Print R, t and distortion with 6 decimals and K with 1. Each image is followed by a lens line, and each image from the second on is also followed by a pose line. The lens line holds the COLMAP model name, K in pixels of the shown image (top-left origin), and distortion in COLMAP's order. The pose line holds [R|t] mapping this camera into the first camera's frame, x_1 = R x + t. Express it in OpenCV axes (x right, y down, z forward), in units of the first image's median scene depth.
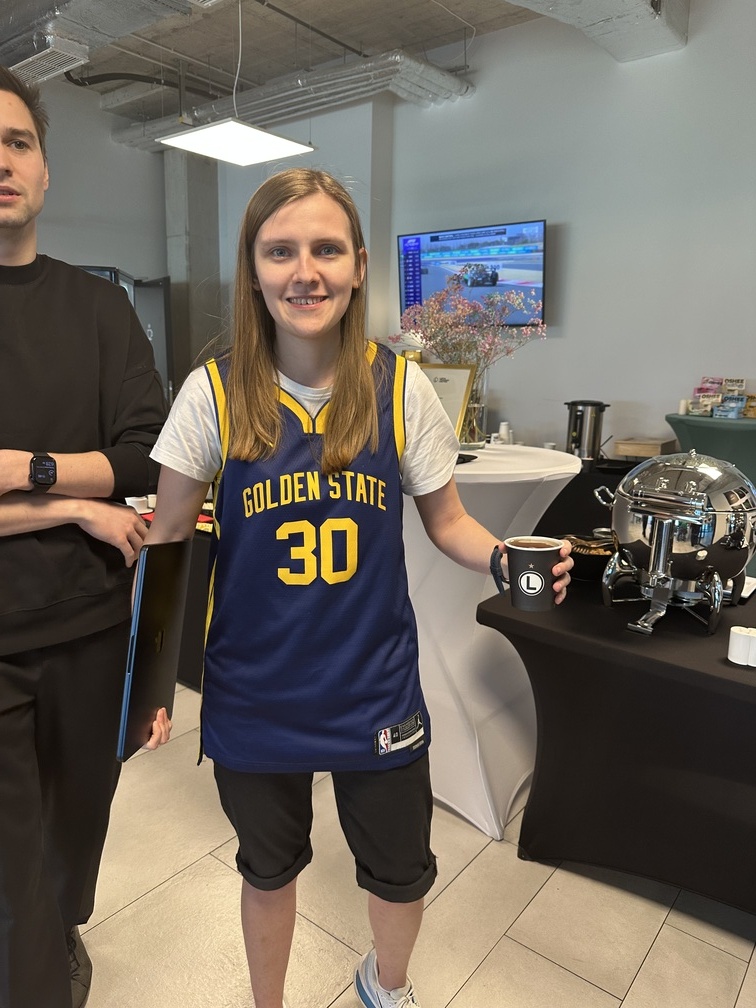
lens RADIAL K [[748.0, 0, 377.9], [0, 748.0, 538.2], [0, 0, 1]] dist [-0.000074, -0.002979]
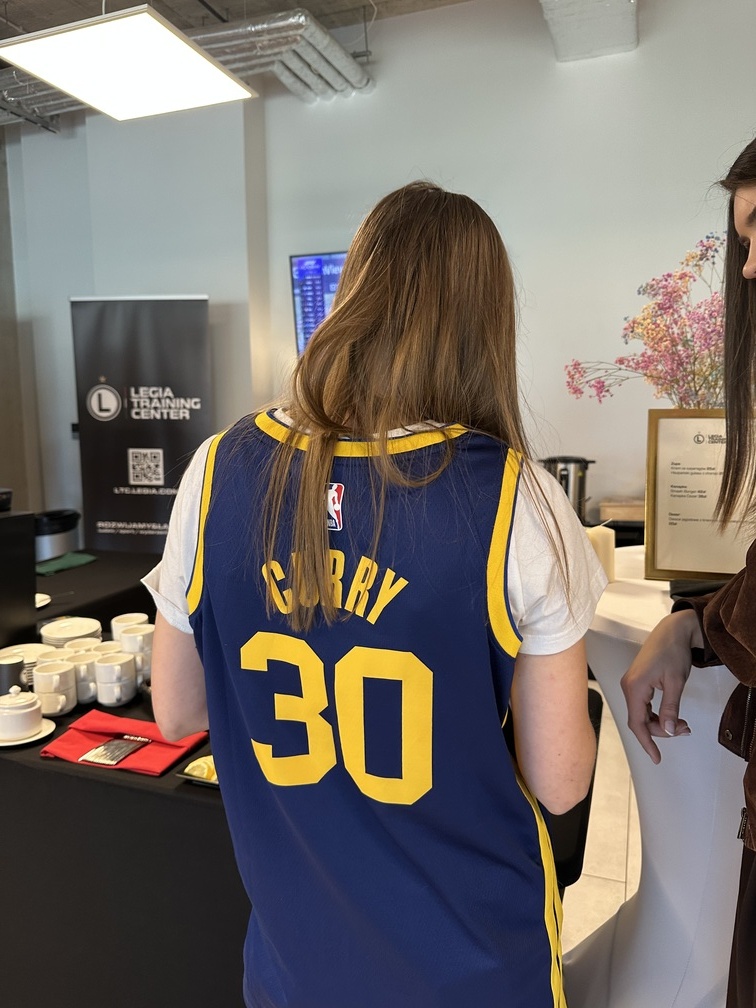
lens RADIAL K [[748.0, 0, 377.9], [0, 748.0, 538.2], [0, 0, 1]] dist [-0.000074, -0.002979]
pose [[0.949295, -0.068862, 0.306753, -0.166891], [0.092831, 0.993608, -0.064226, -0.063204], [-0.300370, 0.089446, 0.949620, 0.300465]]
